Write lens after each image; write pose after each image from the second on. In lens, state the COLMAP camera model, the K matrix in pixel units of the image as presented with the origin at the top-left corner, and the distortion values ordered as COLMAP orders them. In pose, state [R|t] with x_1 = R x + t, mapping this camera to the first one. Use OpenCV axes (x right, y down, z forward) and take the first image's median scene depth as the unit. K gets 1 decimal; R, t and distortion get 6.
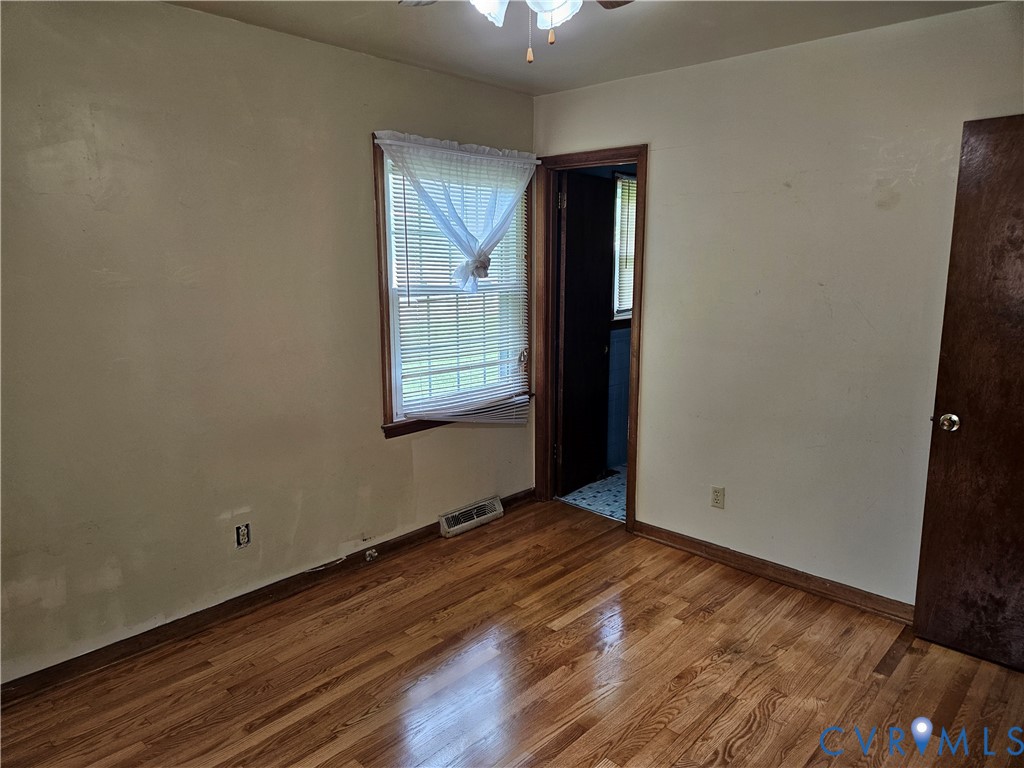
lens RADIAL K [[669.3, 0, 511.8], [0, 669.3, 370.8], [0, 0, 1]] dist [0.067638, -0.062746]
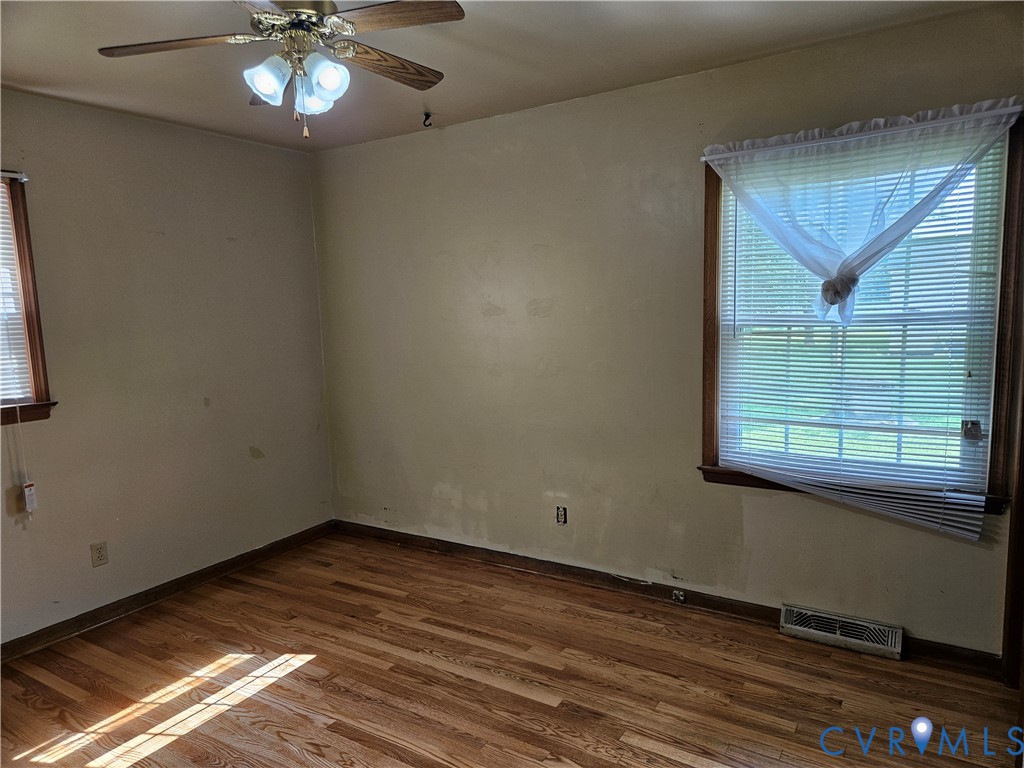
lens RADIAL K [[679.0, 0, 512.0], [0, 679.0, 384.0], [0, 0, 1]] dist [0.079536, -0.069371]
pose [[0.194875, 0.110253, -0.974612, 0.658614], [-0.130607, 0.987730, 0.085622, -0.075288], [0.972093, 0.110605, 0.206884, 0.538653]]
